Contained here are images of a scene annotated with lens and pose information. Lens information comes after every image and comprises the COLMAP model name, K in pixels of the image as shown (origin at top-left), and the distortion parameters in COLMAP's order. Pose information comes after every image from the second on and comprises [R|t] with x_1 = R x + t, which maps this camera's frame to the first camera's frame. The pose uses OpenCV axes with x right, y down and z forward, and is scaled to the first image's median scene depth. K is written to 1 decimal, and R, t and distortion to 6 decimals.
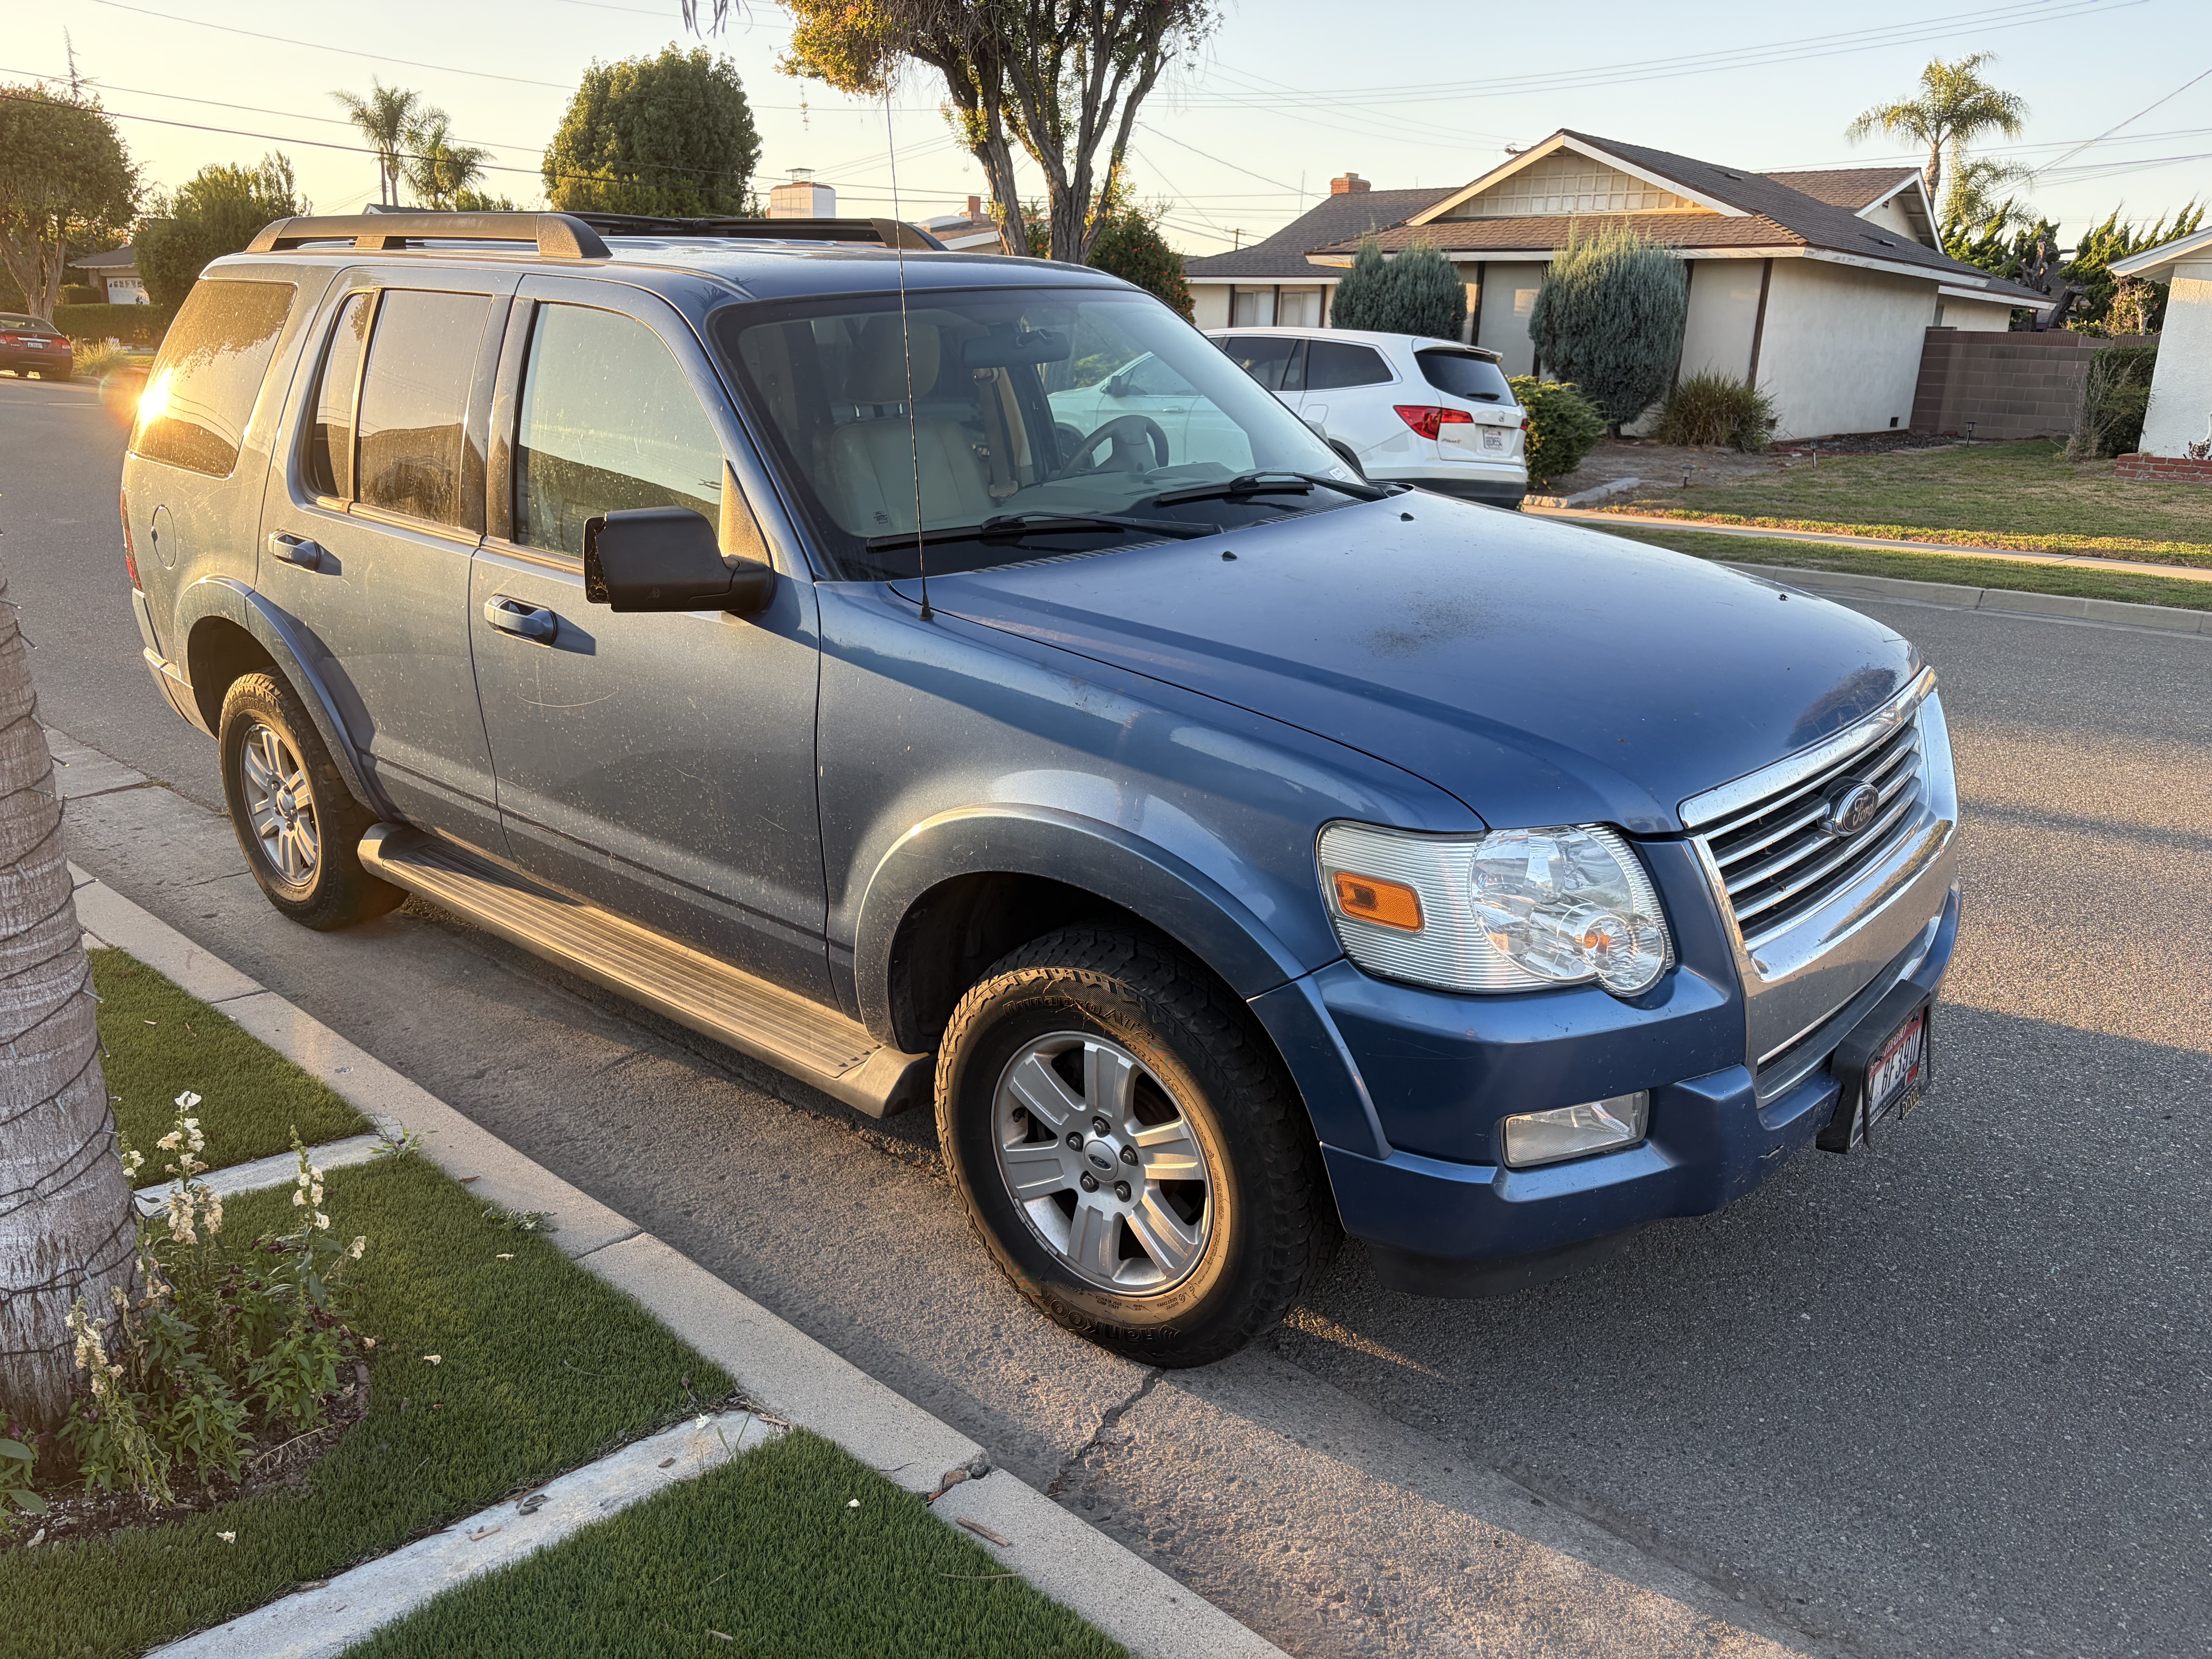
lens RADIAL K [[1683.4, 0, 1106.0], [0, 1683.4, 829.5], [0, 0, 1]] dist [0.040270, -0.061843]
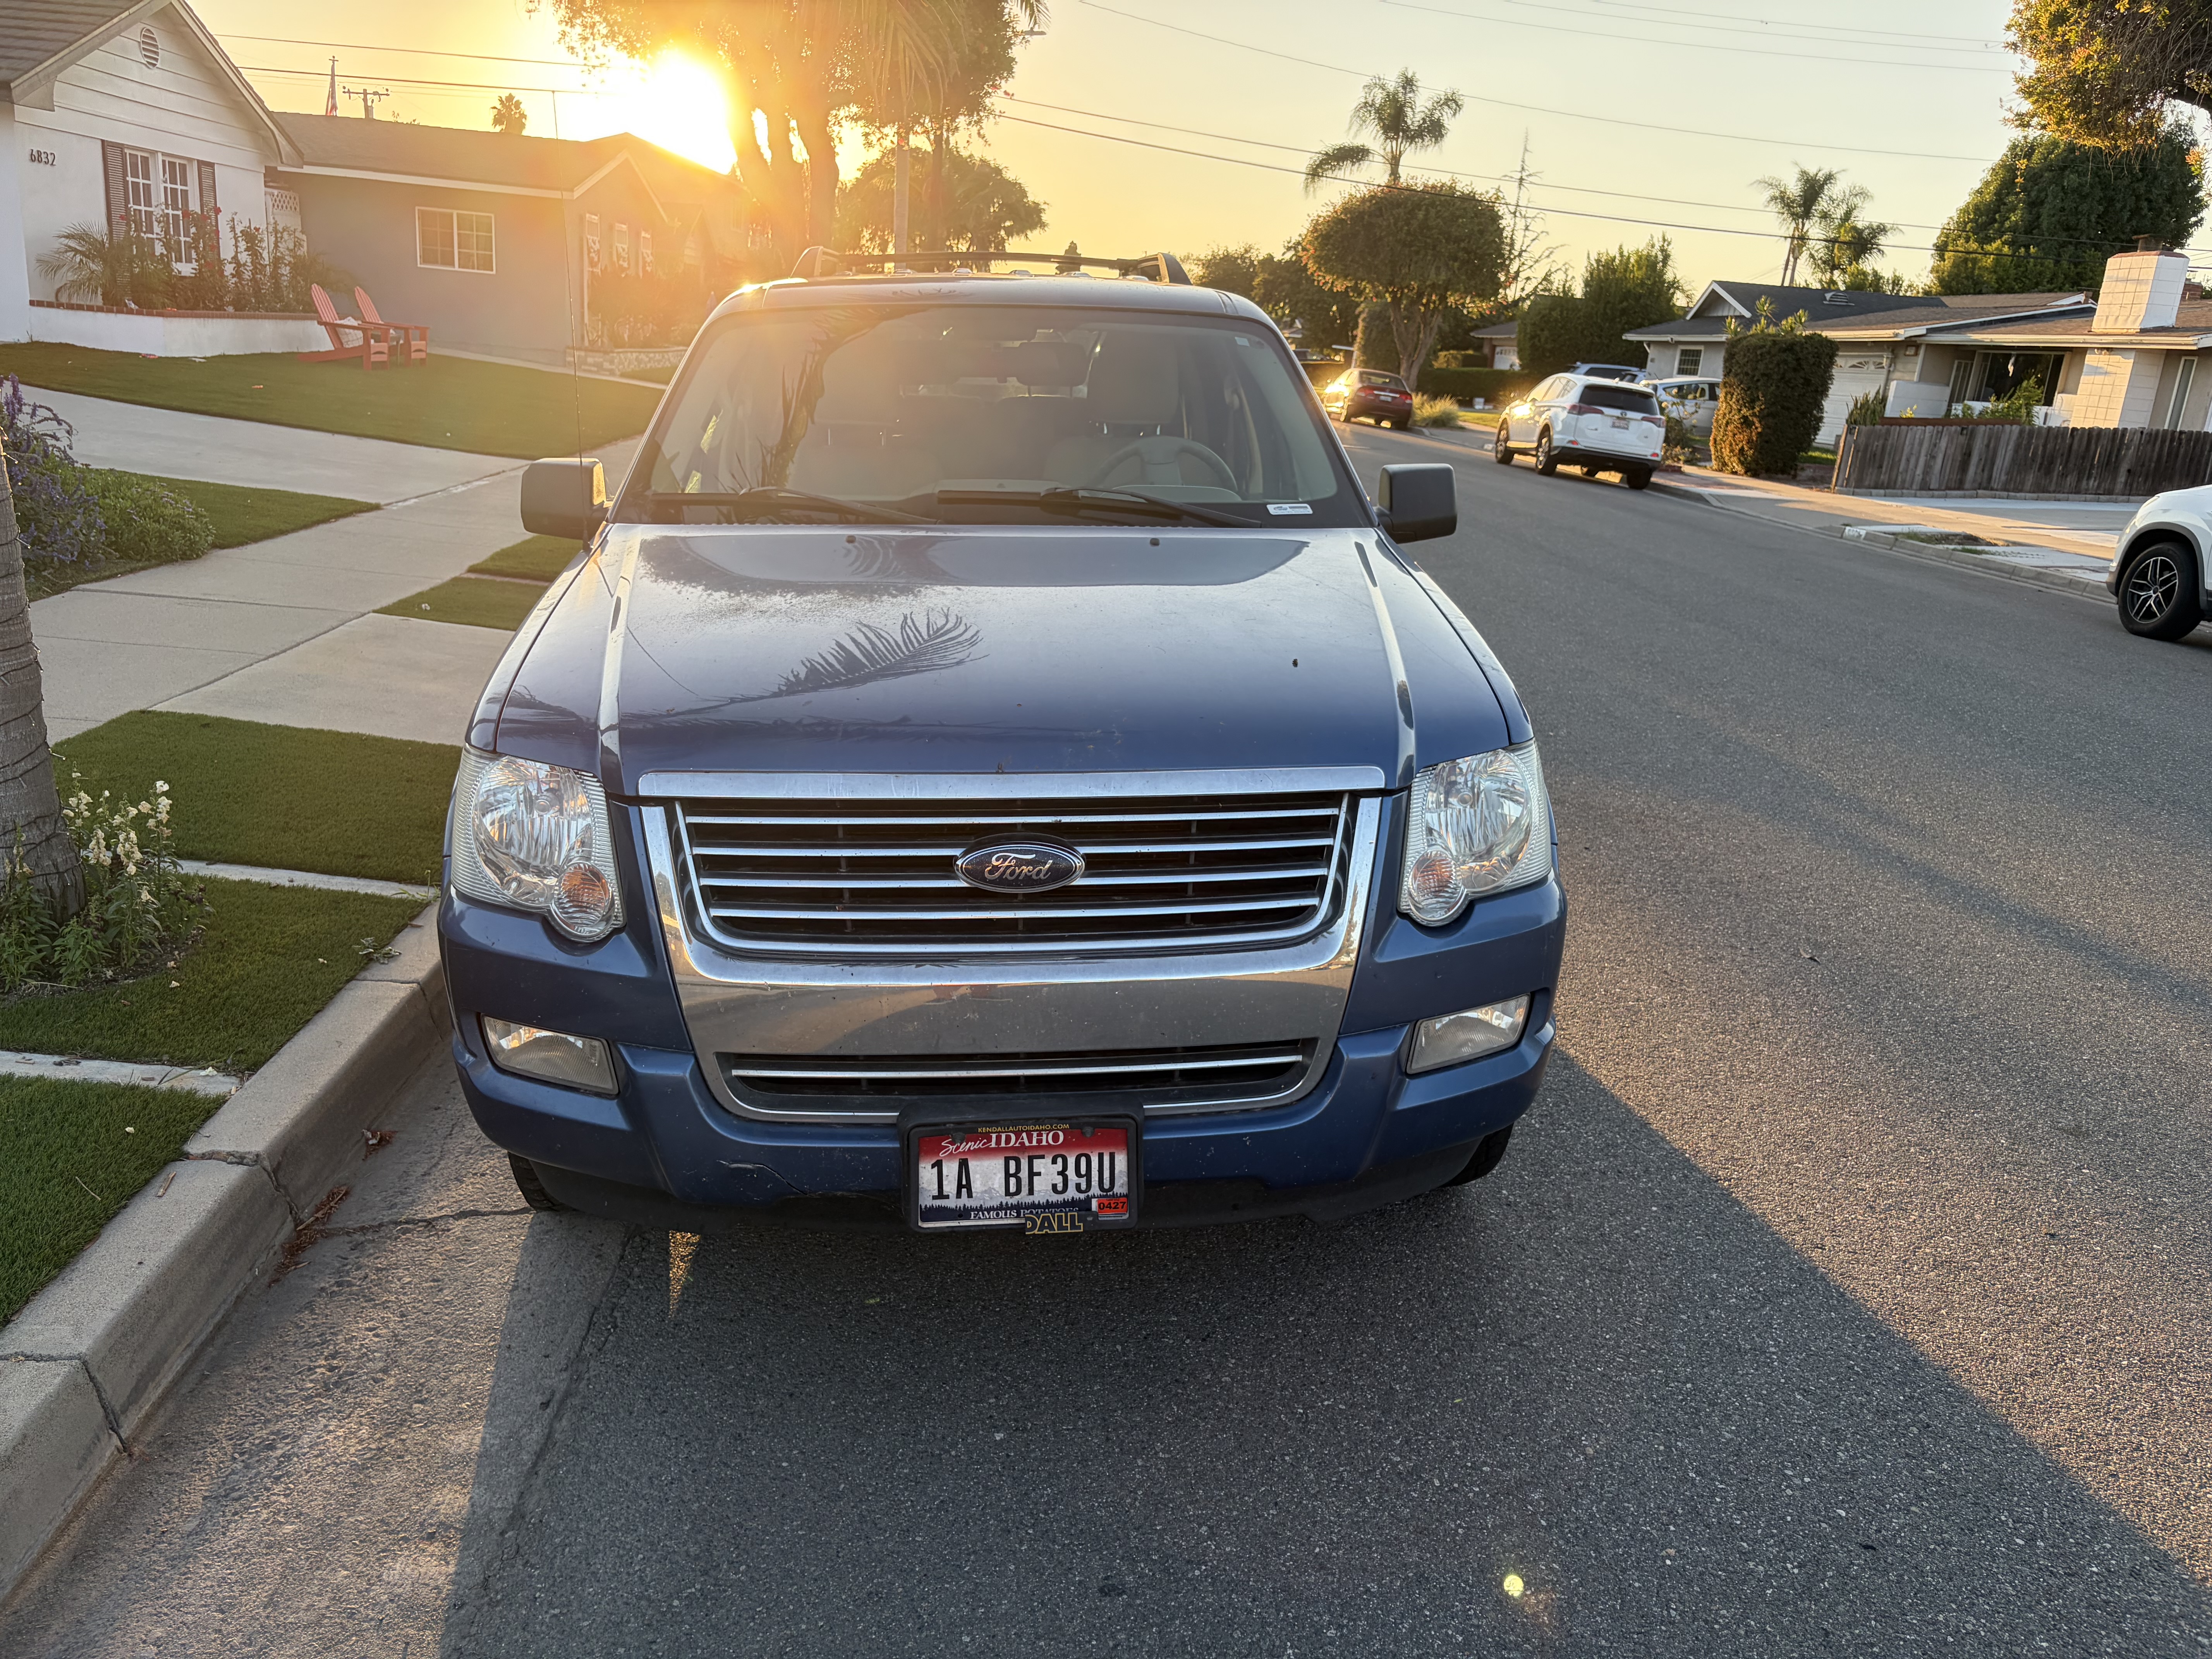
lens RADIAL K [[1667.4, 0, 1106.0], [0, 1667.4, 829.5], [0, 0, 1]] dist [0.044868, -0.049455]
pose [[0.715808, 0.212054, -0.665321, 0.049885], [-0.238386, 0.969745, 0.052605, -0.004101], [0.656347, 0.120948, 0.744702, 0.017860]]
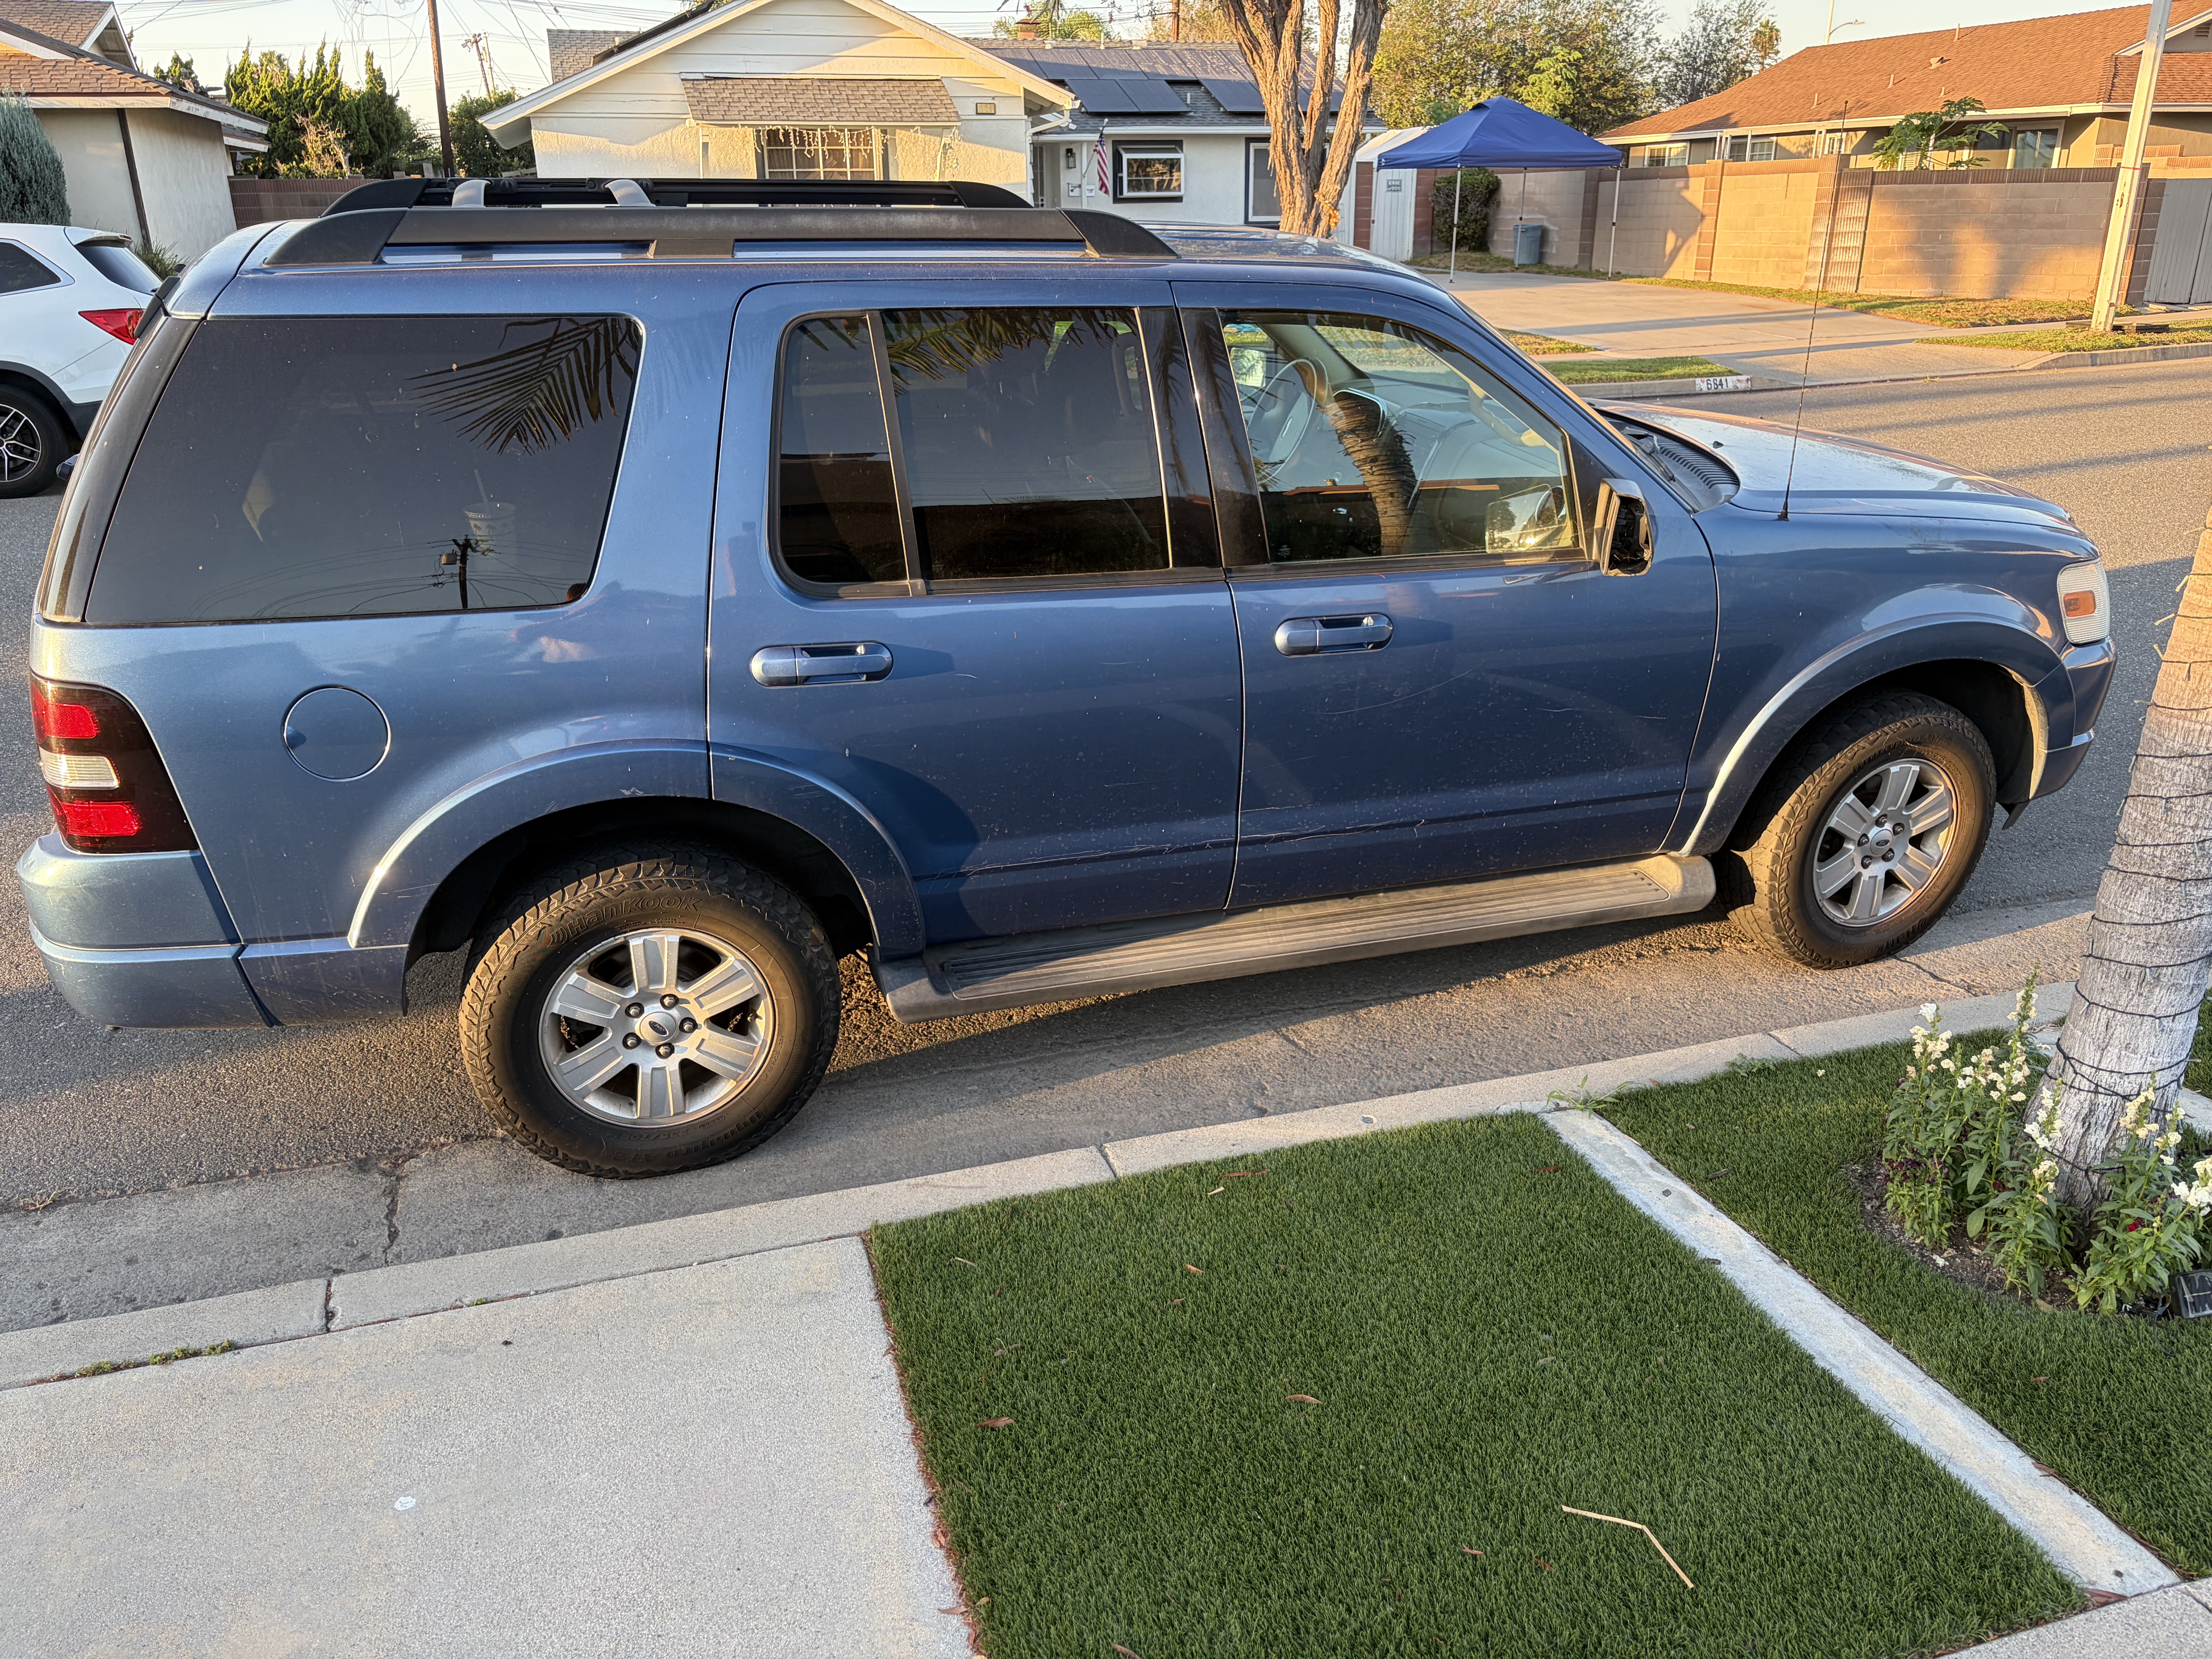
lens RADIAL K [[1683.4, 0, 1106.0], [0, 1683.4, 829.5], [0, 0, 1]] dist [0.040270, -0.061843]
pose [[0.503101, -0.336172, 0.796164, -0.077844], [0.261344, 0.937291, 0.230617, -0.017553], [-0.823765, 0.092049, 0.559409, 0.034681]]
